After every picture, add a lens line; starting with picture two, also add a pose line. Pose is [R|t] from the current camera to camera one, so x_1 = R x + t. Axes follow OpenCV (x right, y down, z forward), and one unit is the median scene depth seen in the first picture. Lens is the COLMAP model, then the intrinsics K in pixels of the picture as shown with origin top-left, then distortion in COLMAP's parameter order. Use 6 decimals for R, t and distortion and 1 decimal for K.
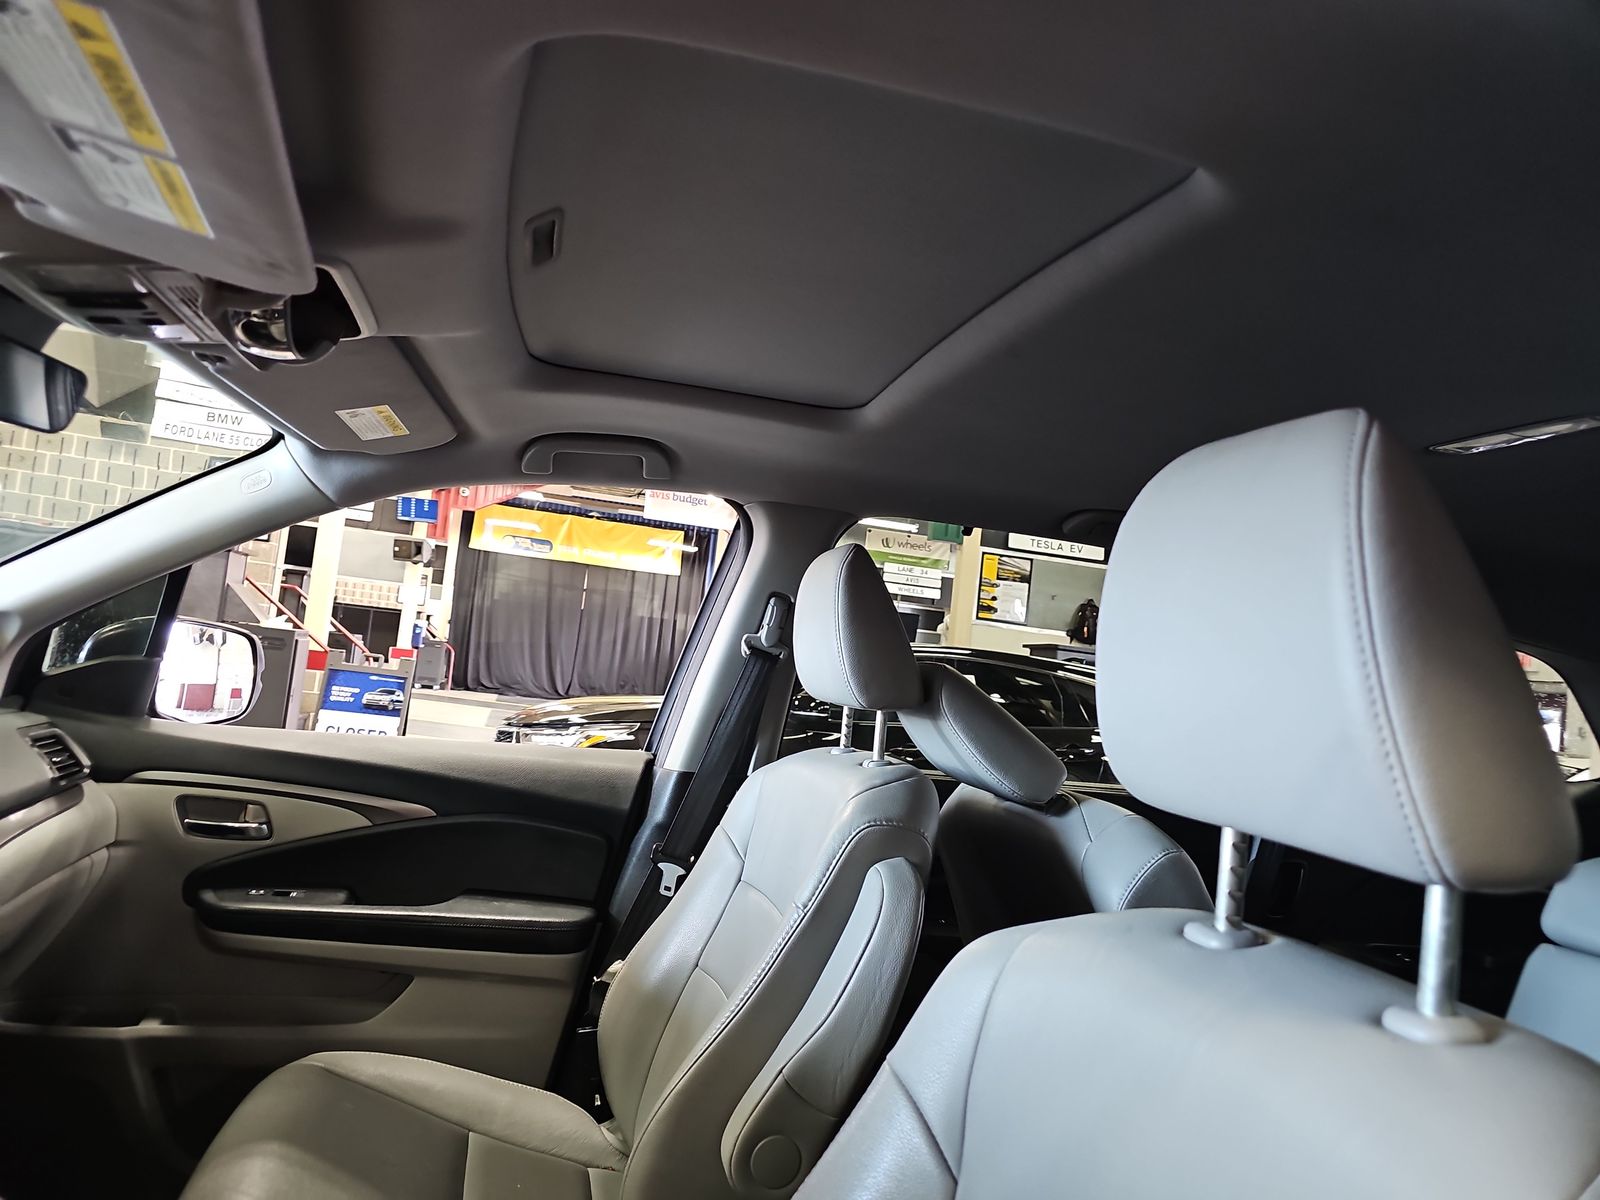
lens RADIAL K [[1075.8, 0, 802.5], [0, 1075.8, 605.9], [0, 0, 1]] dist [0.051732, -0.010671]
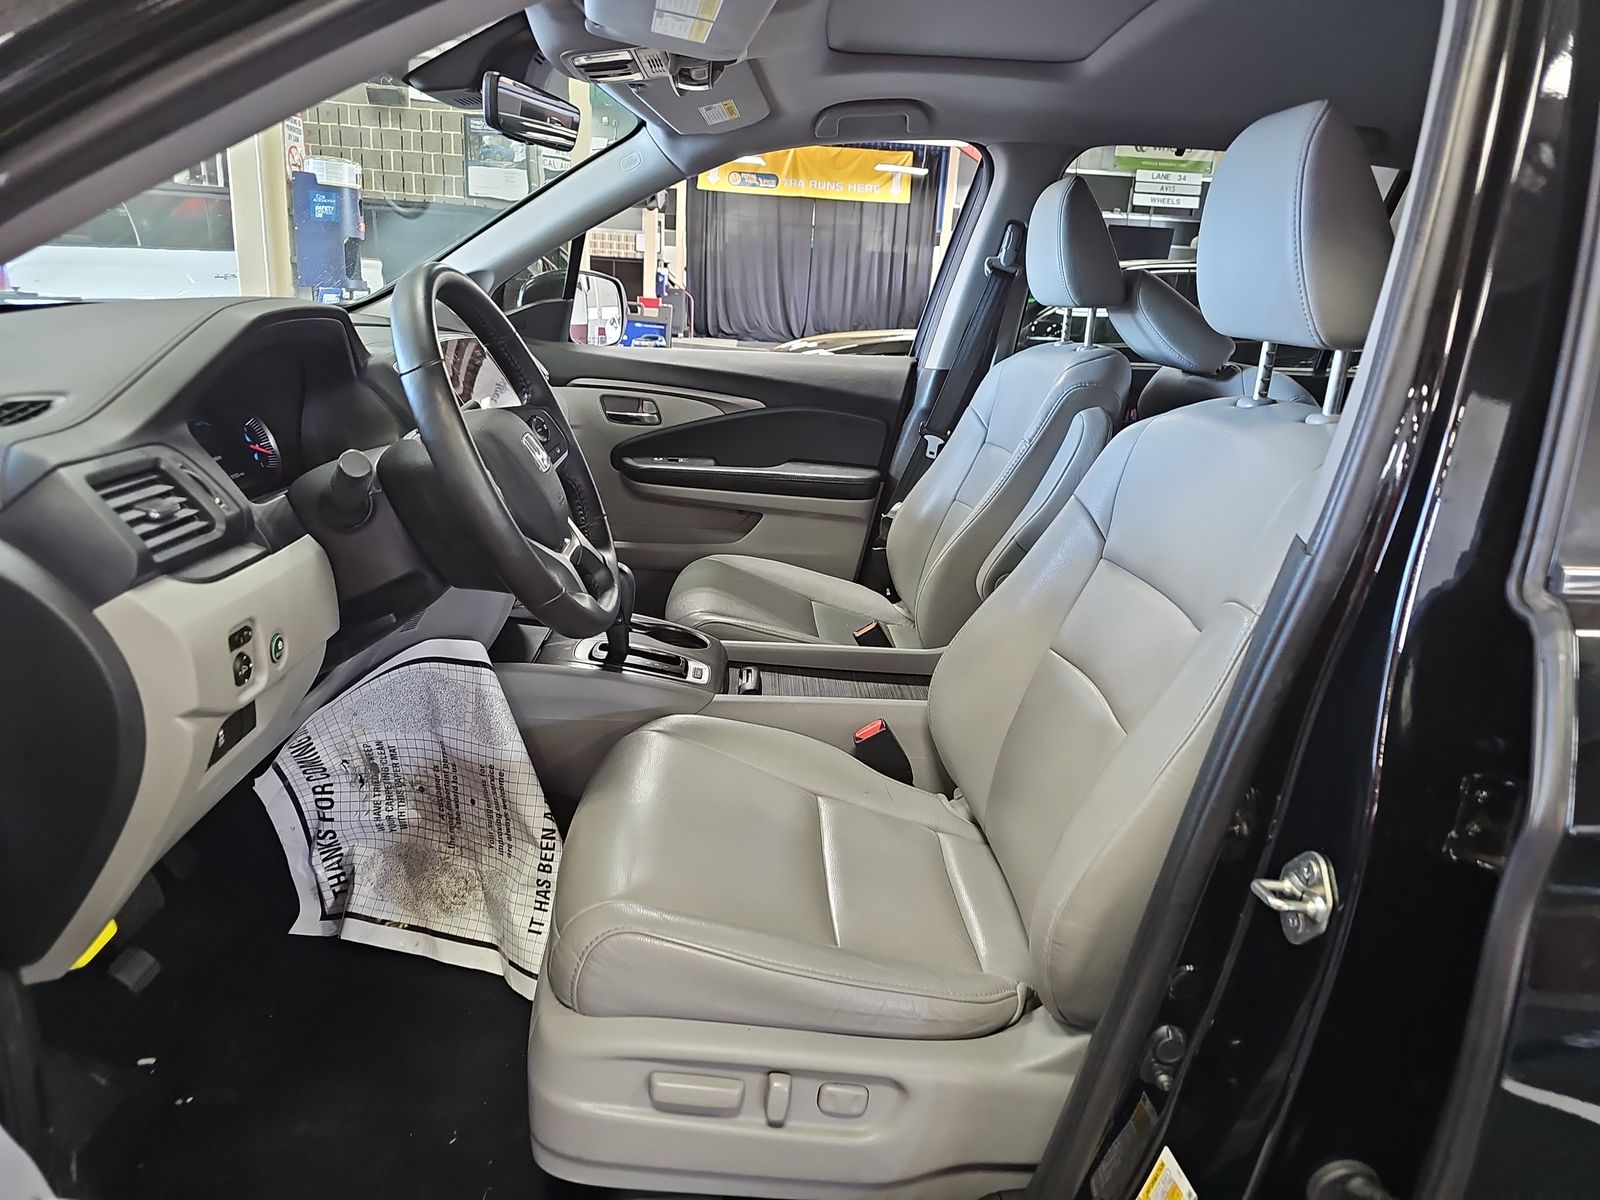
lens RADIAL K [[1075.8, 0, 790.7], [0, 1075.8, 597.9], [0, 0, 1]] dist [0.051732, -0.010671]
pose [[0.974632, 0.009054, -0.223628, 0.009735], [0.062162, 0.948918, 0.309338, -0.002355], [0.215006, -0.315391, 0.924284, -0.363234]]
